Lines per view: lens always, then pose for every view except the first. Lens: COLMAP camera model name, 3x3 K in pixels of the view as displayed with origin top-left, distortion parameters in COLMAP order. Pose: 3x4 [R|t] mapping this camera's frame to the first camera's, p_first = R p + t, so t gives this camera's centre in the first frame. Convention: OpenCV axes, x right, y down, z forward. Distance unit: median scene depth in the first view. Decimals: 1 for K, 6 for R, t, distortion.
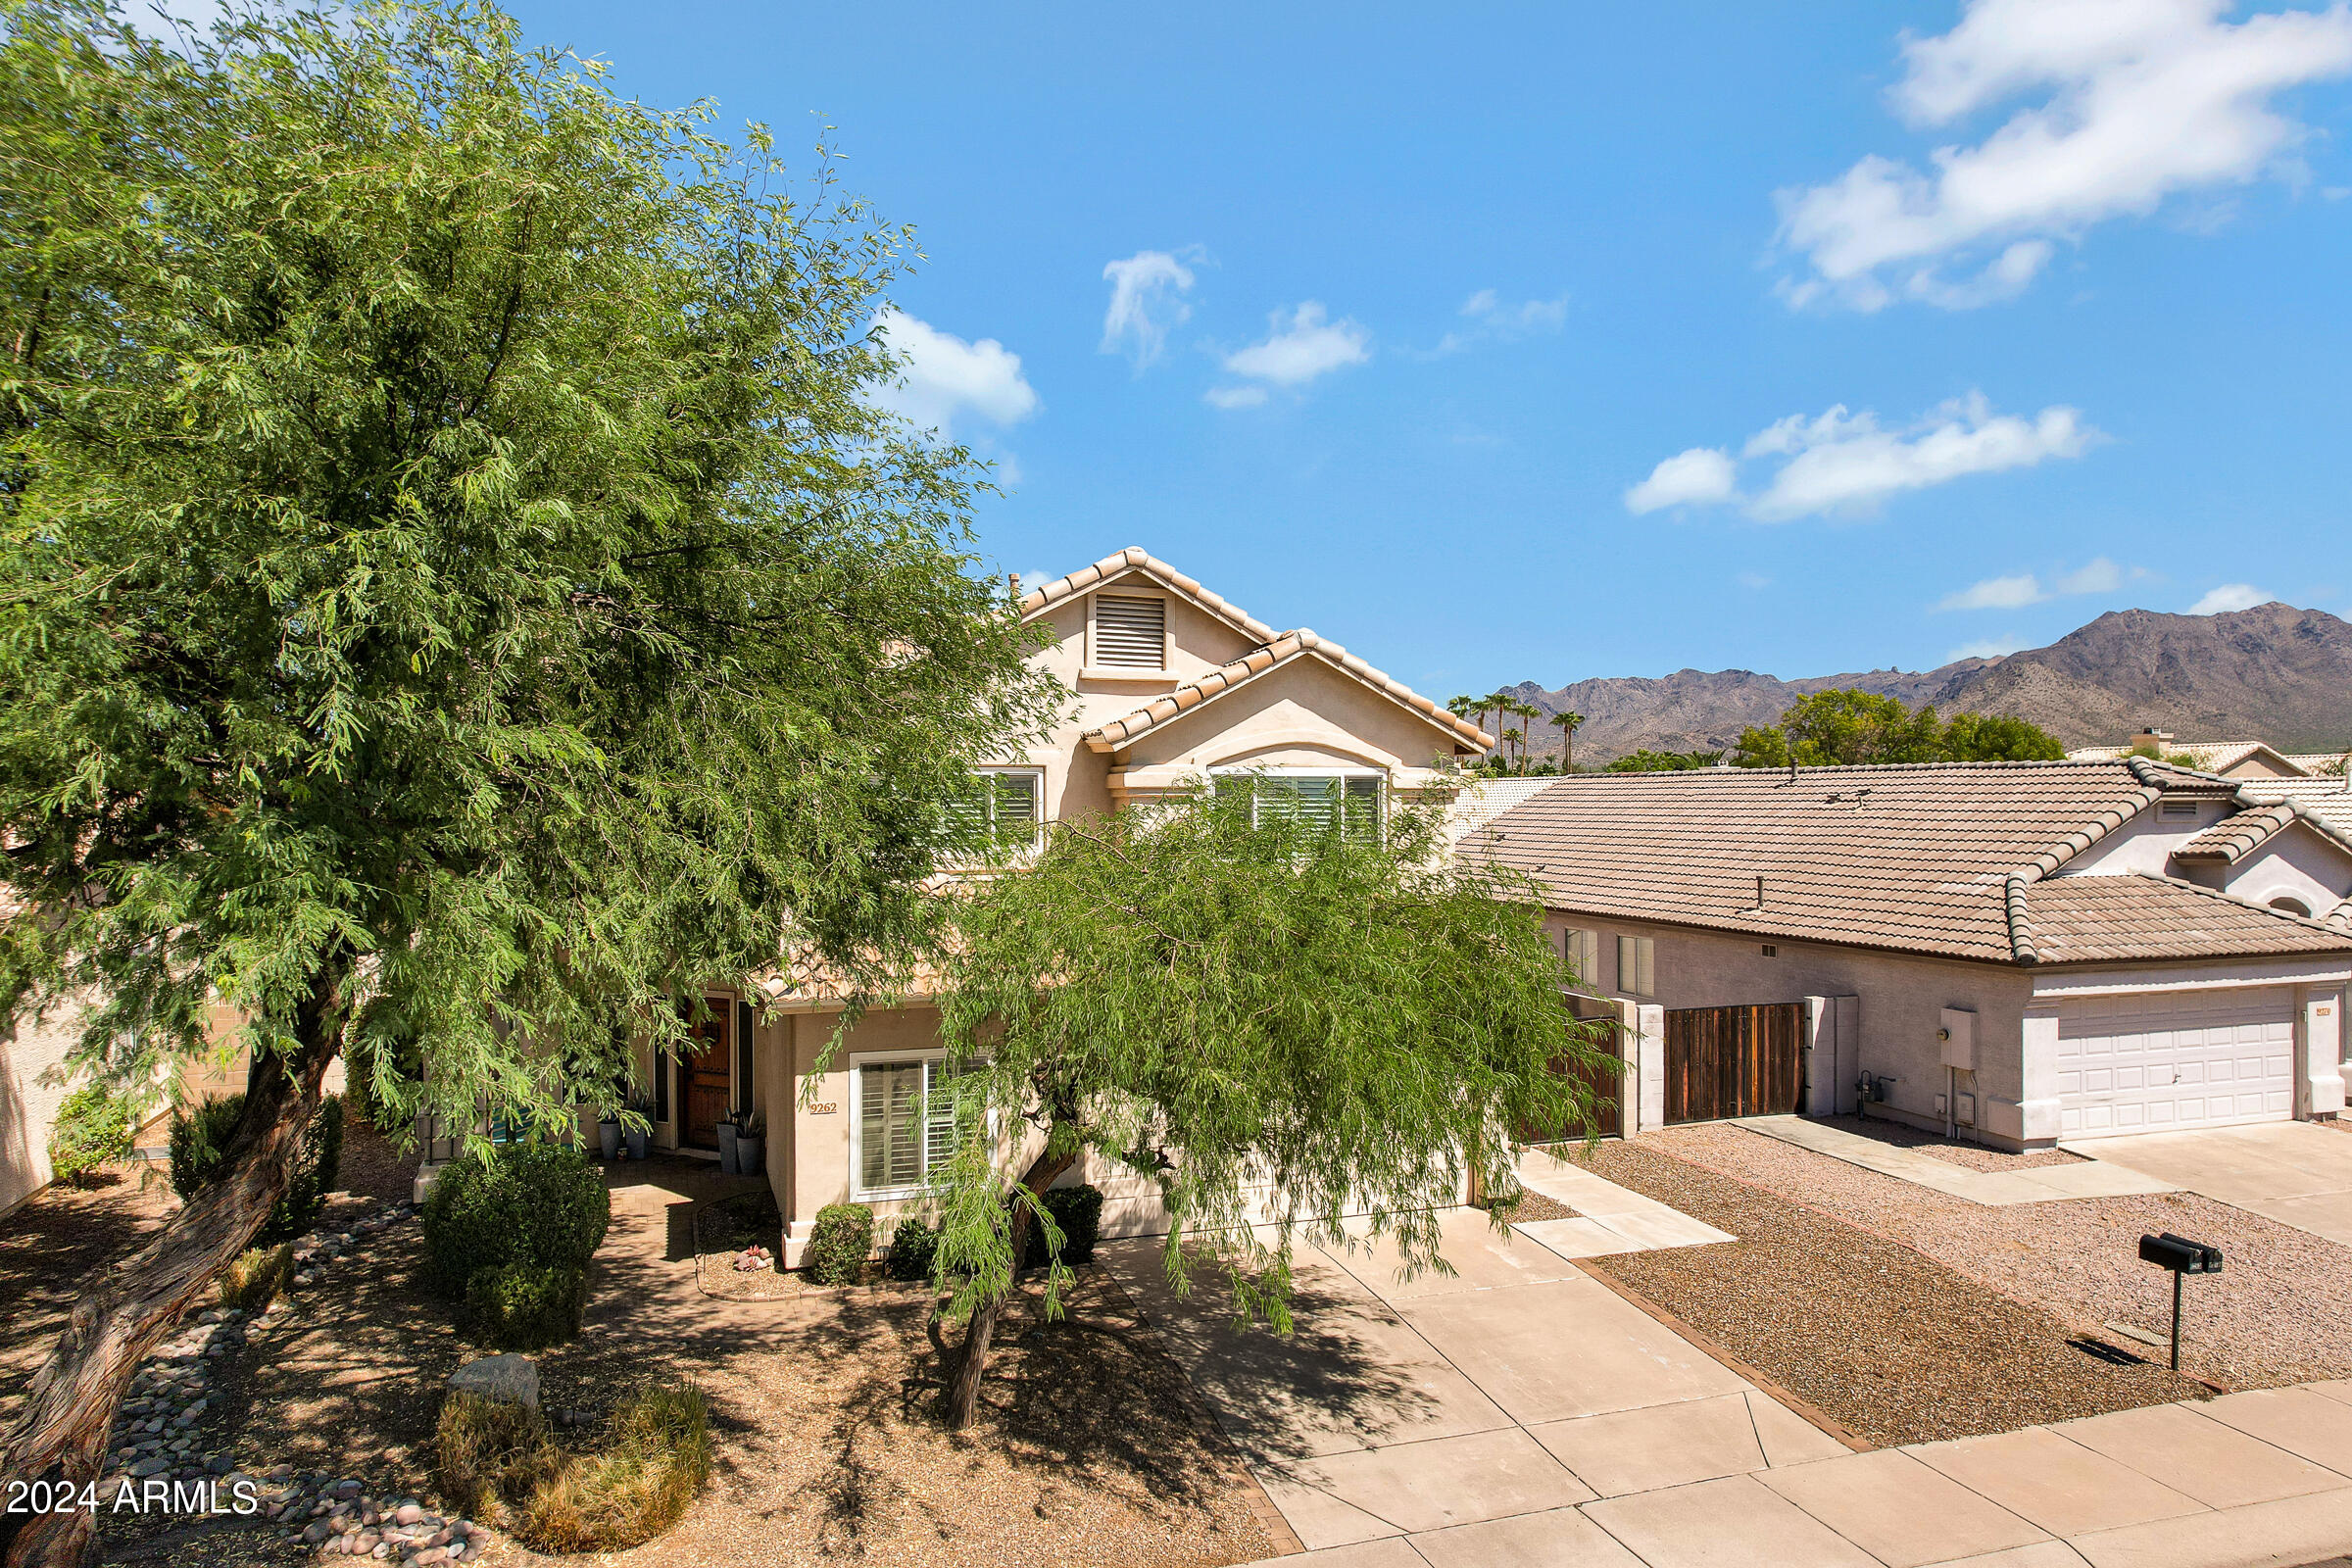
lens RADIAL K [[1414.4, 0, 1176.0], [0, 1414.4, 784.0], [0, 0, 1]] dist [-0.034756, 0.000303]
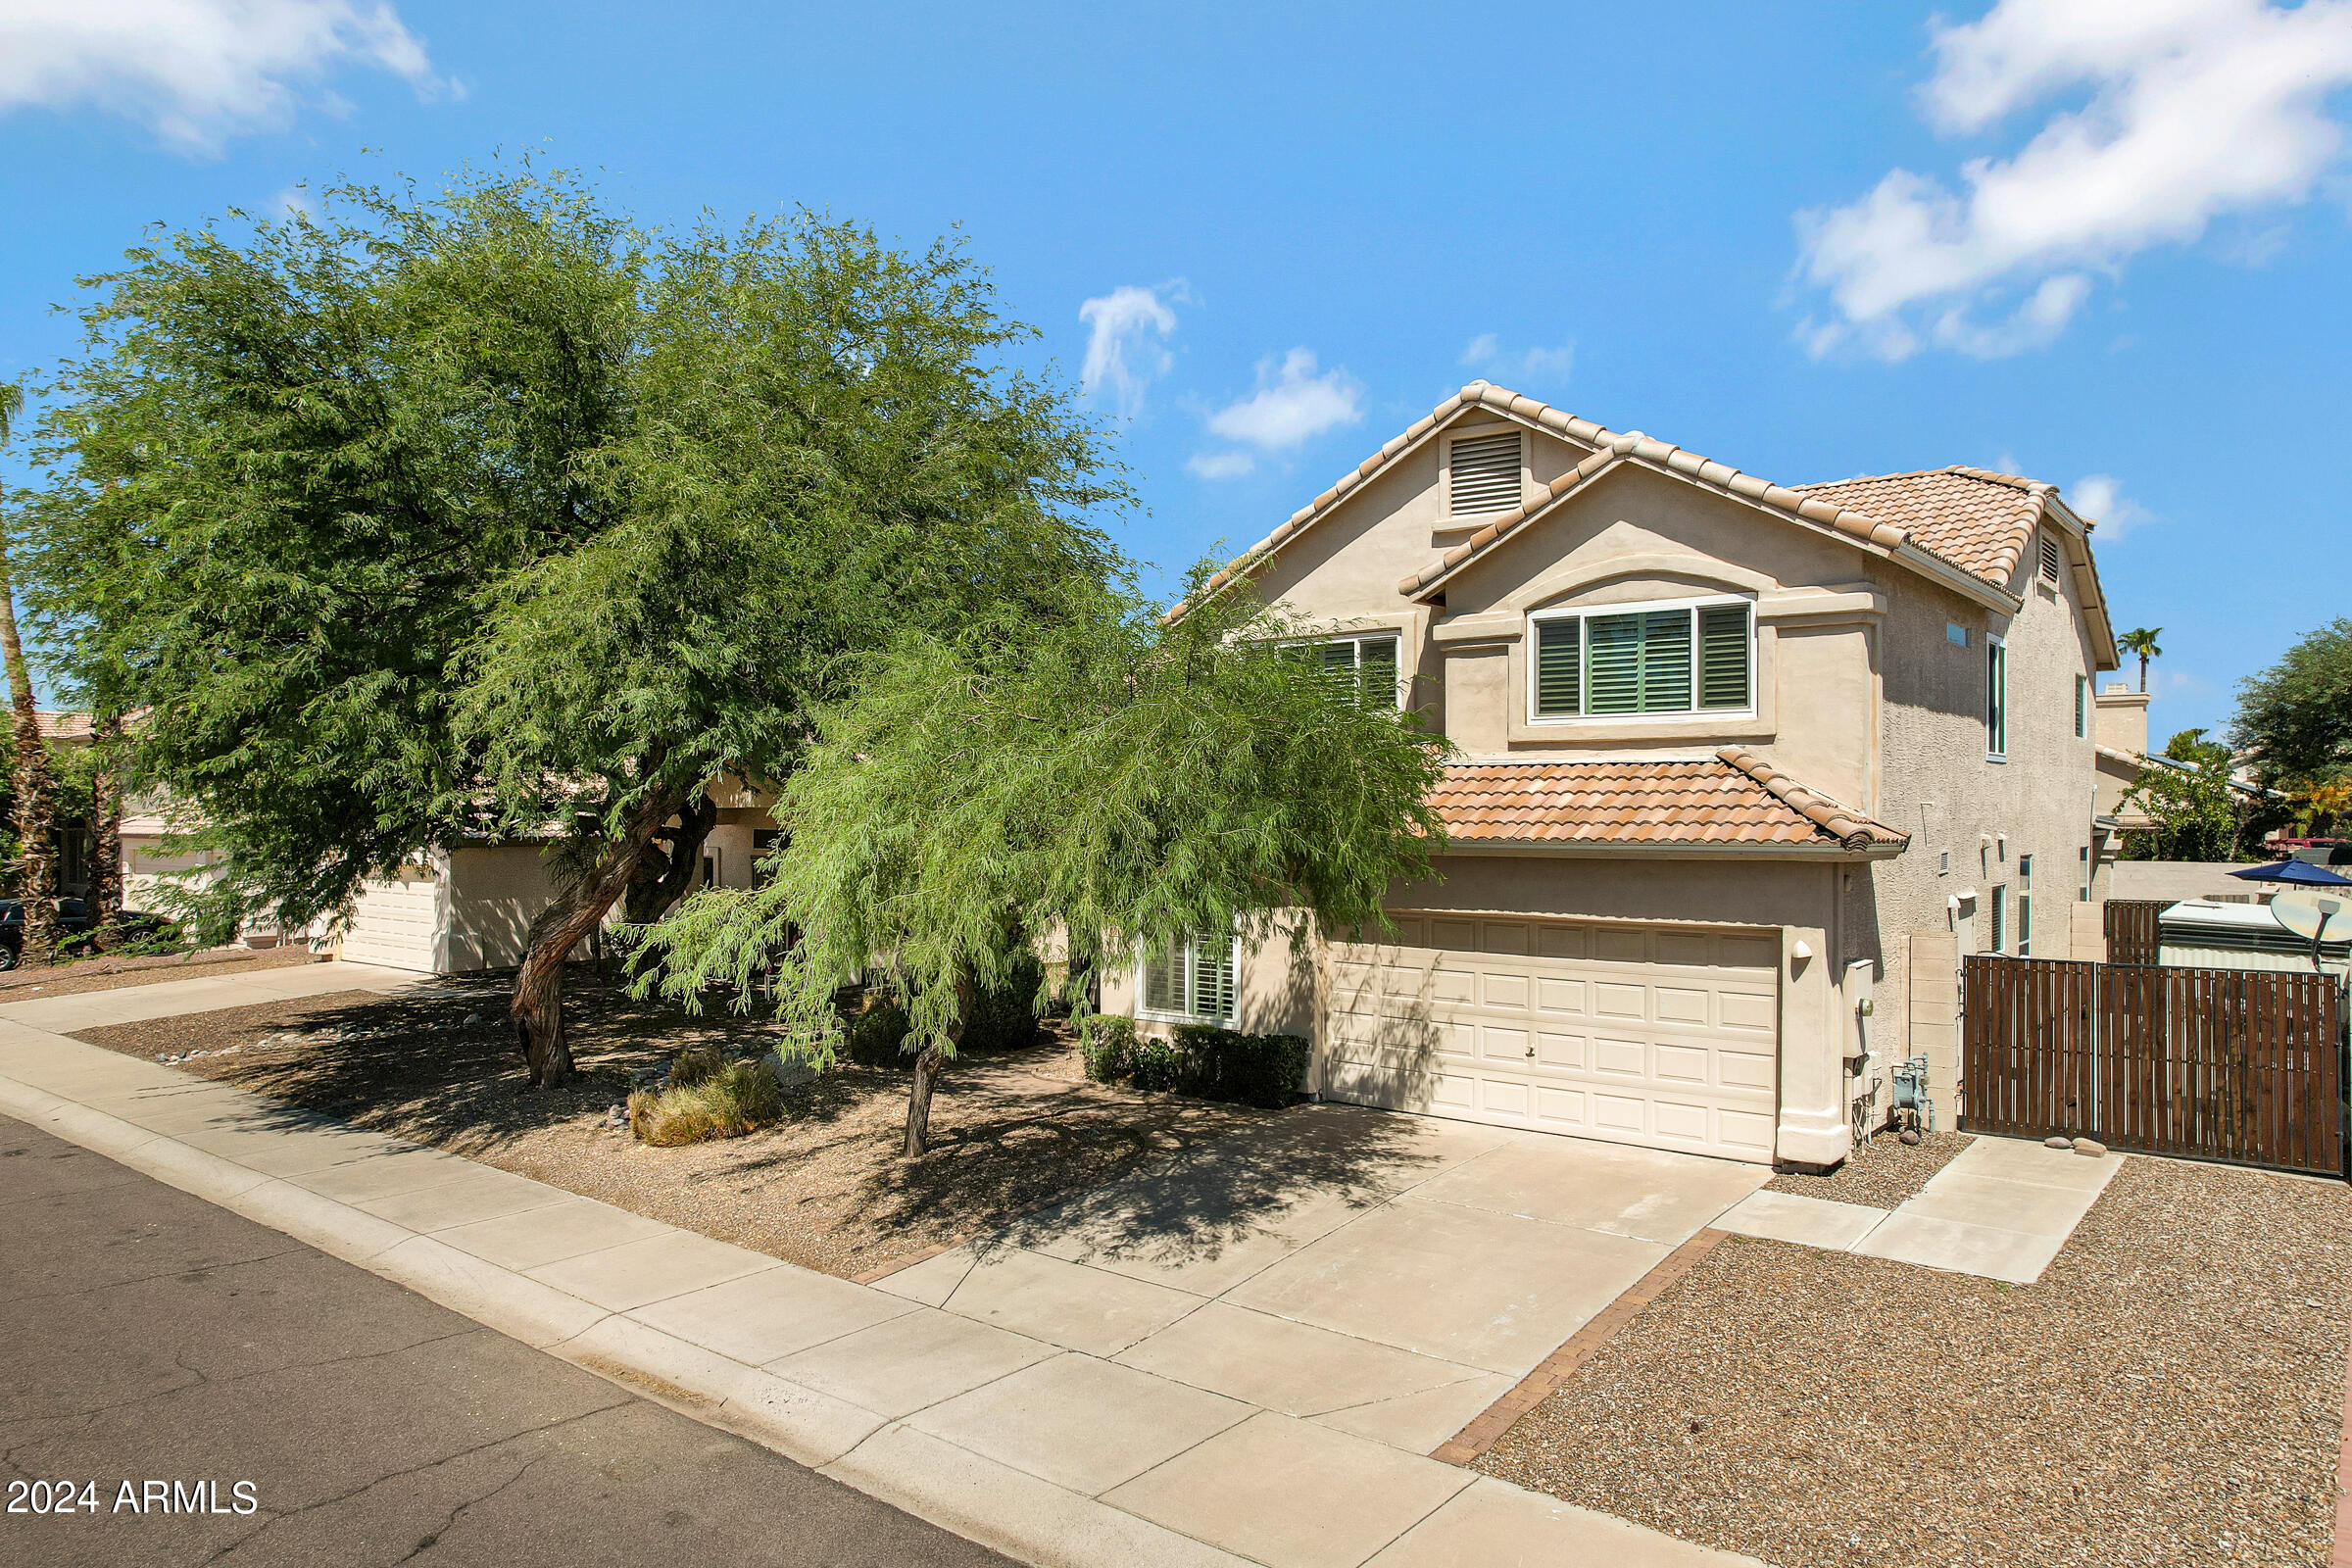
lens RADIAL K [[1414.4, 0, 1176.0], [0, 1414.4, 784.0], [0, 0, 1]] dist [-0.034756, 0.000303]
pose [[0.583931, -0.004772, -0.811790, 0.836301], [0.016019, 0.999856, 0.005645, 0.119787], [0.811646, -0.016300, 0.583923, 0.425140]]
